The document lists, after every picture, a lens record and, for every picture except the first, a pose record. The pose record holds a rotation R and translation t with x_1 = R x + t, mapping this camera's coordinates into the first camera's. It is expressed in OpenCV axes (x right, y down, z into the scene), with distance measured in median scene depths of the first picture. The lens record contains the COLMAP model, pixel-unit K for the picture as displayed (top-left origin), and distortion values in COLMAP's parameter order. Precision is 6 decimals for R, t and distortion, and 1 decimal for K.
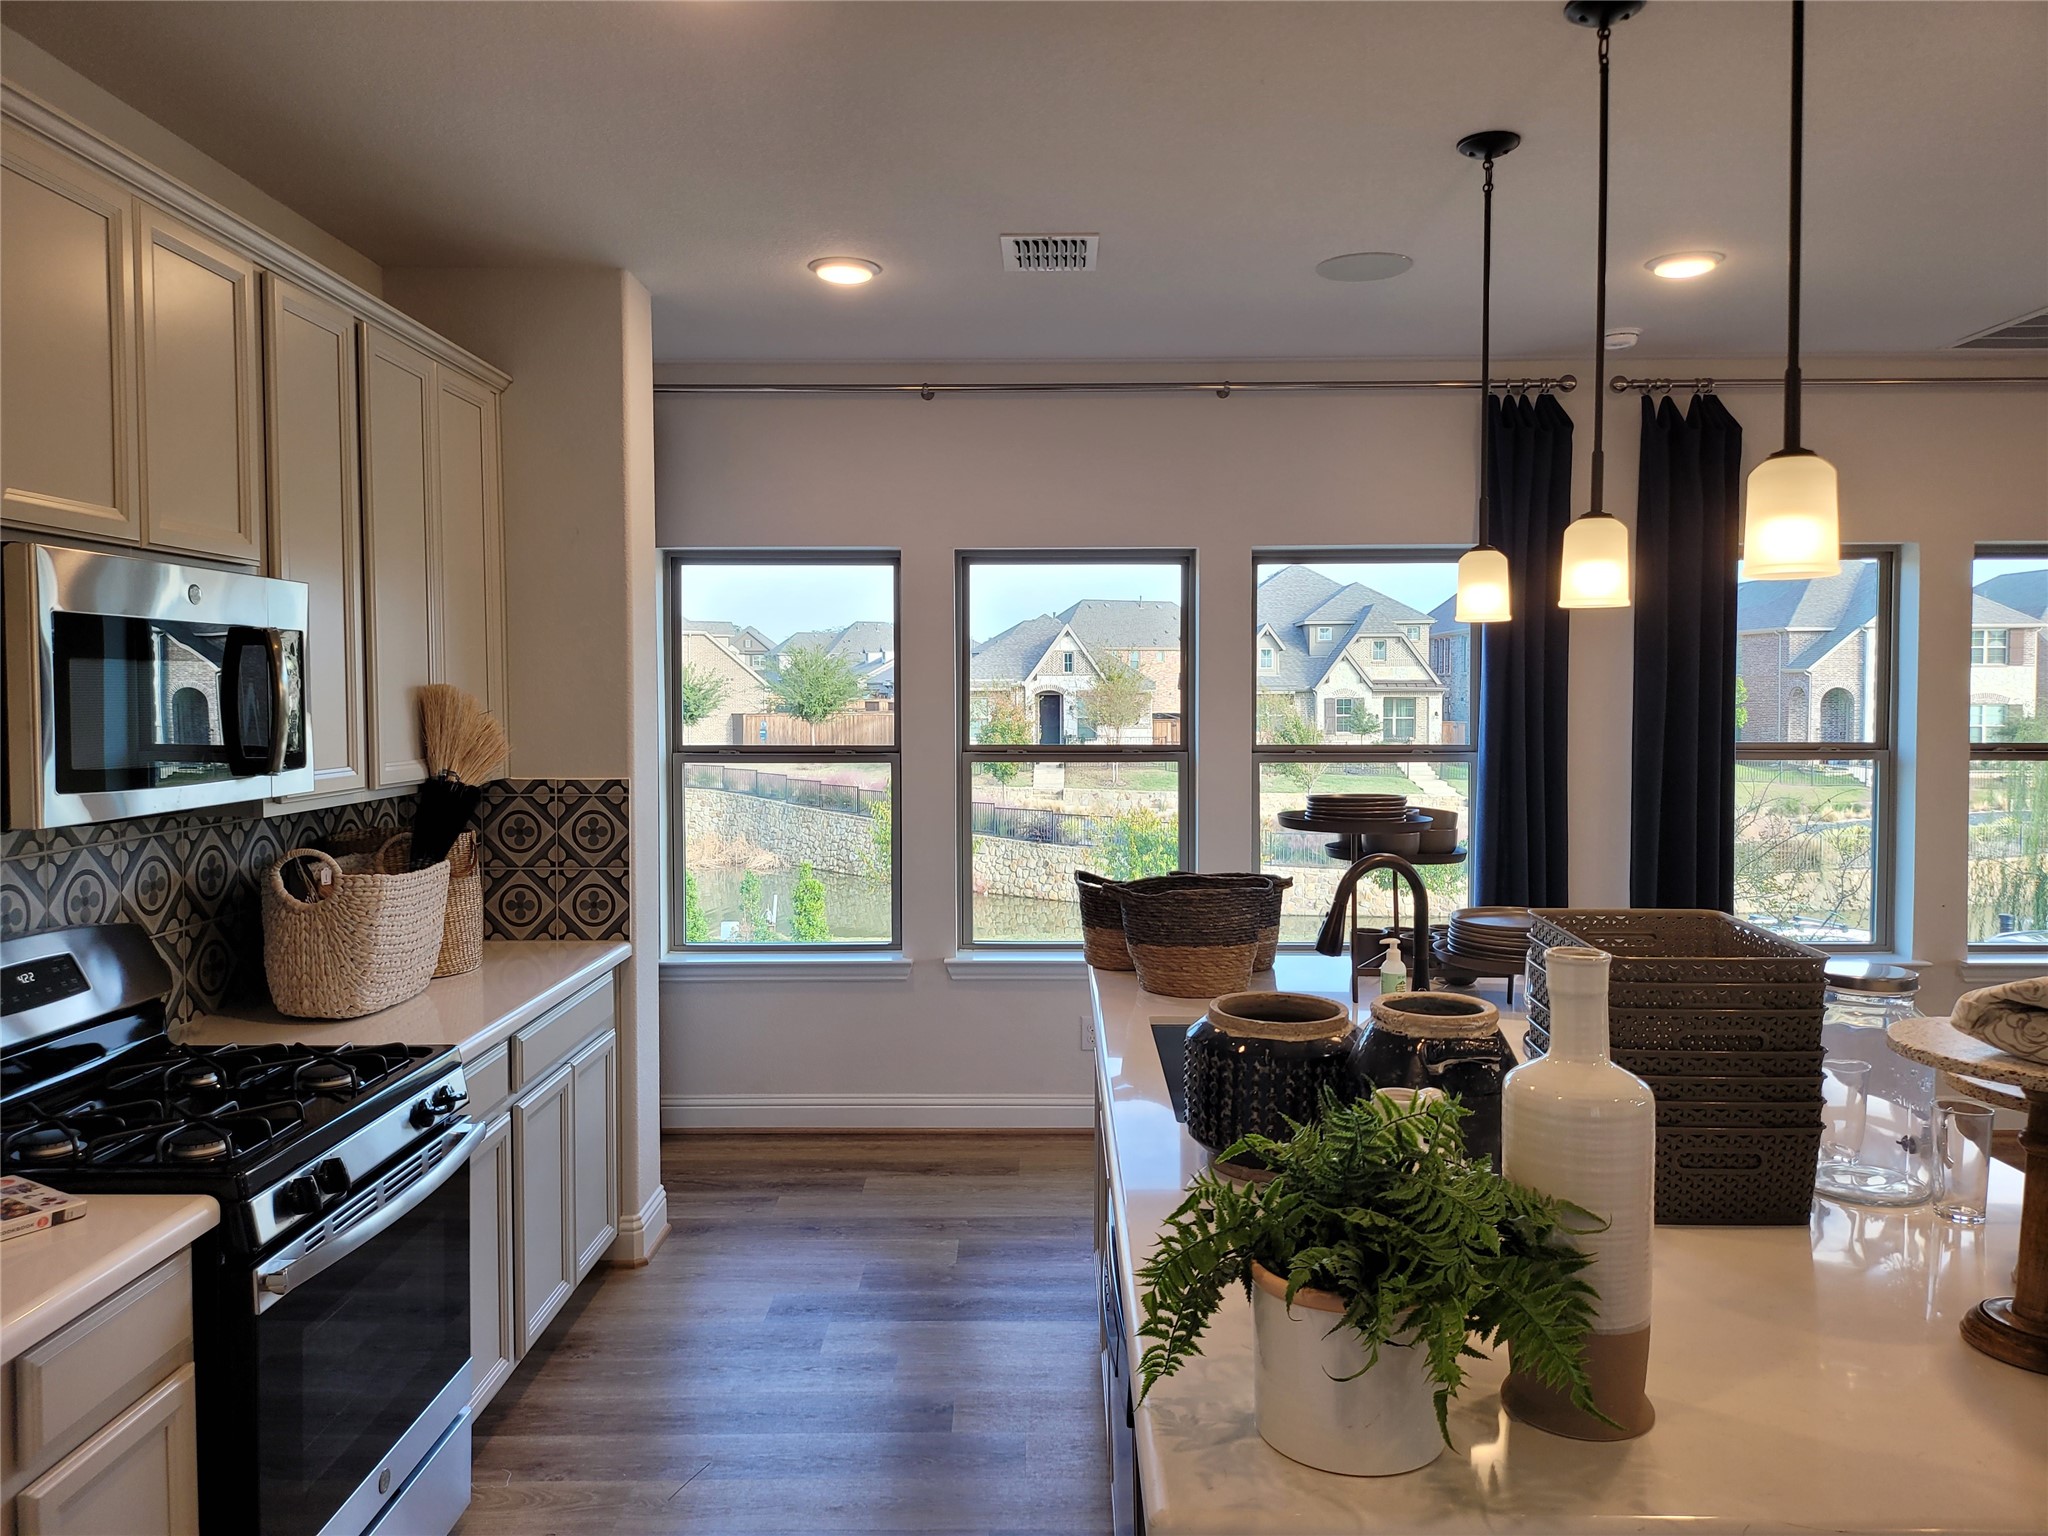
lens RADIAL K [[1418.2, 0, 1050.0], [0, 1418.2, 761.5], [0, 0, 1]] dist [0.071262, -0.082648]
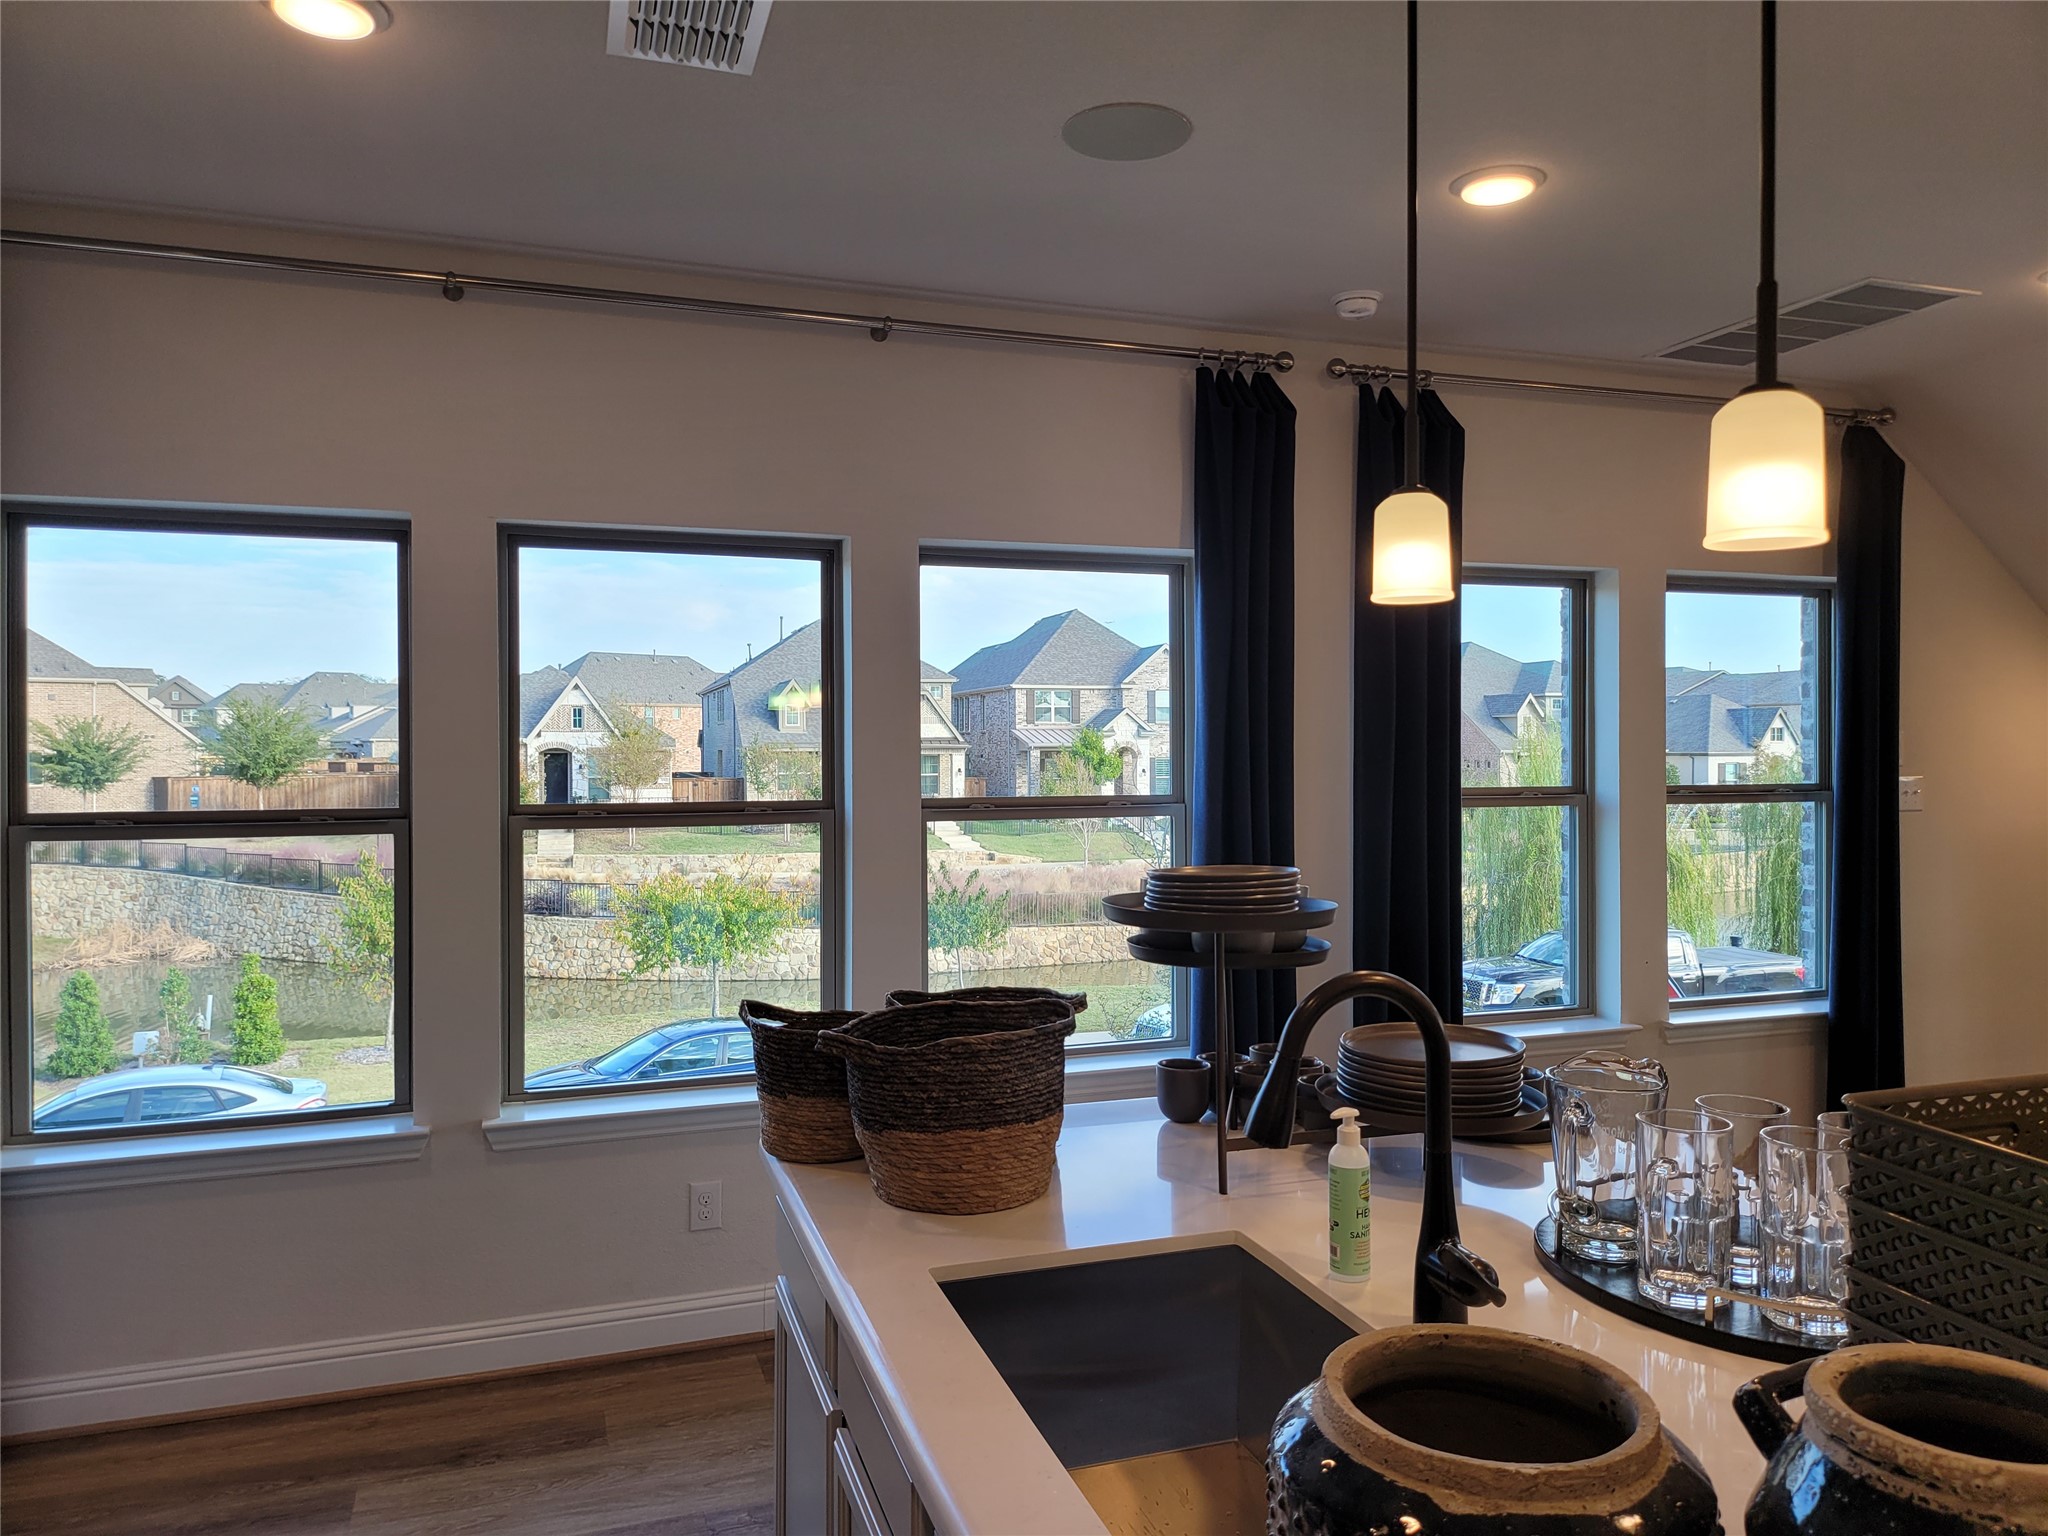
lens RADIAL K [[1418.2, 0, 1050.0], [0, 1418.2, 761.5], [0, 0, 1]] dist [0.071262, -0.082648]
pose [[0.943812, -0.006270, 0.330424, -0.041983], [0.019887, 0.999086, -0.037849, -0.001316], [-0.329885, 0.042293, 0.943073, 0.249037]]
